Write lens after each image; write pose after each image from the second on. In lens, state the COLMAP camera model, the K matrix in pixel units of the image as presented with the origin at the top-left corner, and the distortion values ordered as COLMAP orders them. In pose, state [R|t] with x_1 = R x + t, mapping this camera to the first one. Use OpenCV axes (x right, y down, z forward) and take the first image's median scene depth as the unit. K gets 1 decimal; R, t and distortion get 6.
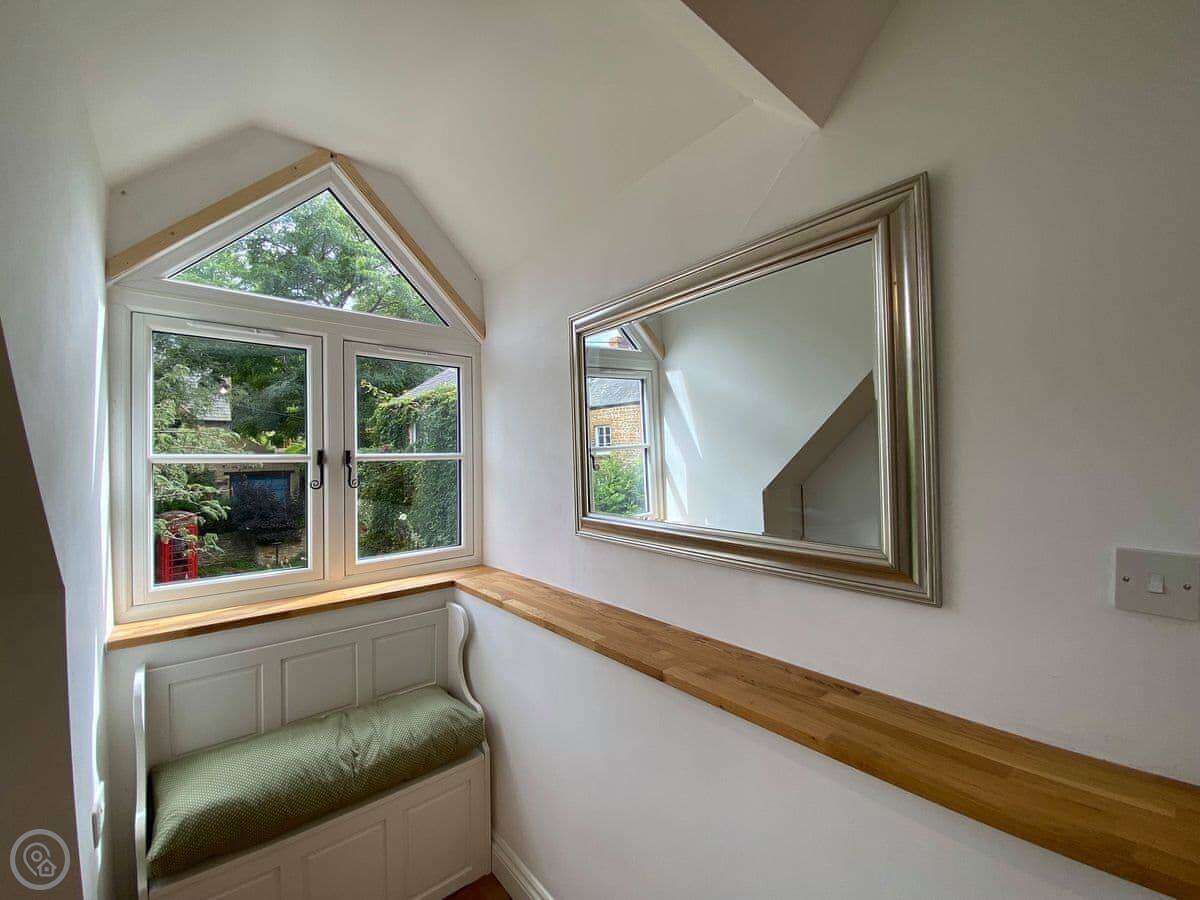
lens RADIAL K [[488.2, 0, 598.6], [0, 488.2, 454.8], [0, 0, 1]] dist [-0.014009, -0.001552]
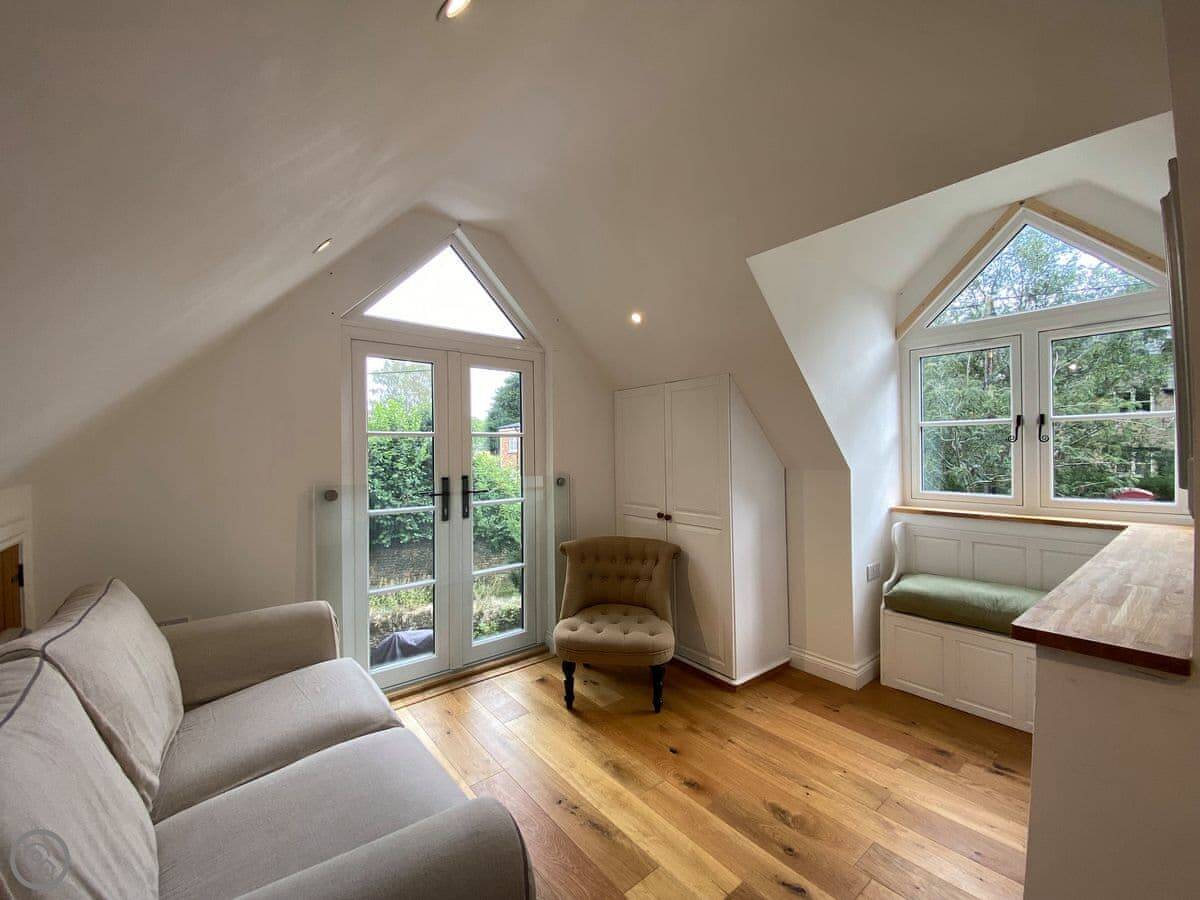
lens RADIAL K [[488.2, 0, 599.8], [0, 488.2, 454.1], [0, 0, 1]] dist [-0.014009, -0.001552]
pose [[-0.038180, 0.010597, -0.999215, 0.879364], [0.015450, 0.999831, 0.010013, 0.070690], [0.999151, -0.015055, -0.038337, -0.170947]]
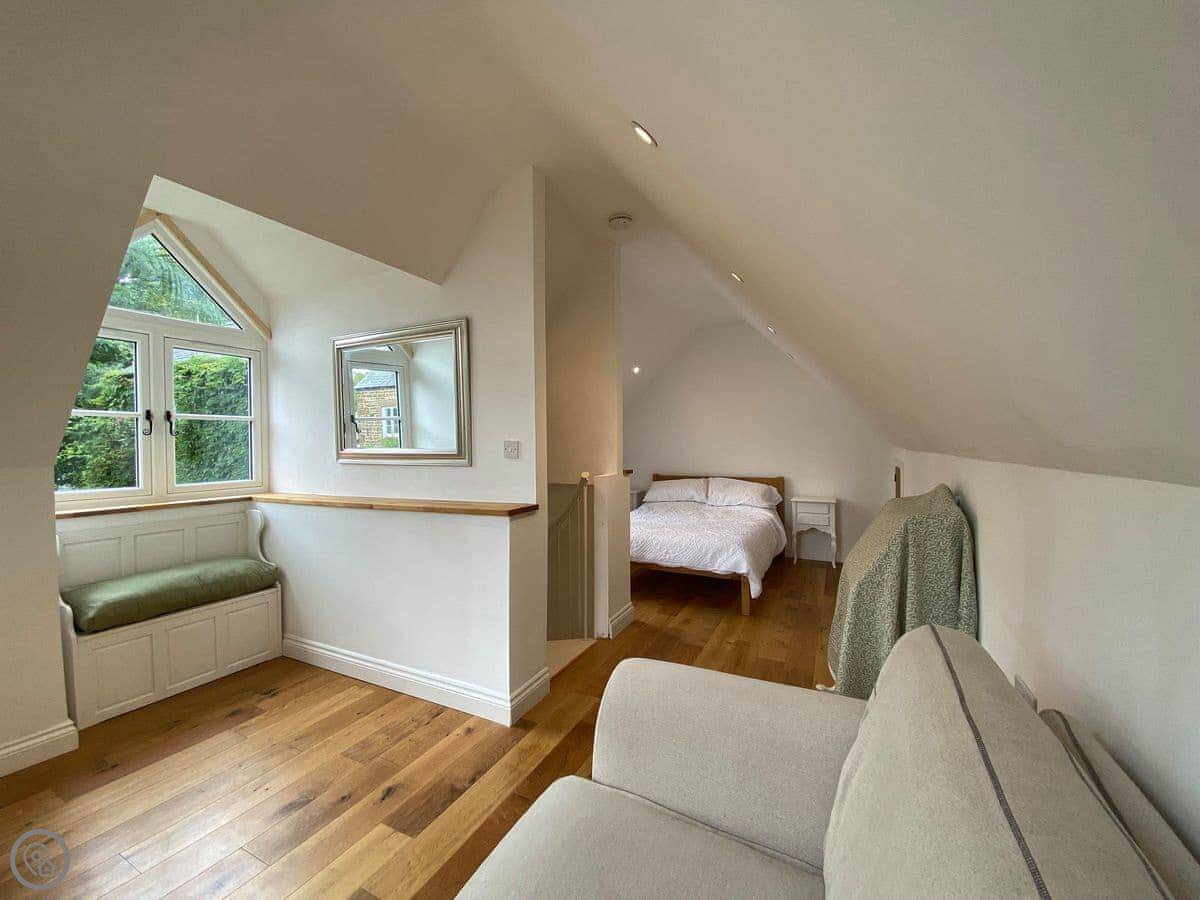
lens RADIAL K [[488.2, 0, 599.8], [0, 488.2, 450.8], [0, 0, 1]] dist [-0.014009, -0.001552]
pose [[0.916009, 0.001094, 0.401157, 0.111907], [-0.010690, 0.999708, 0.021685, 0.069287], [-0.401016, -0.024153, 0.915753, -0.930858]]
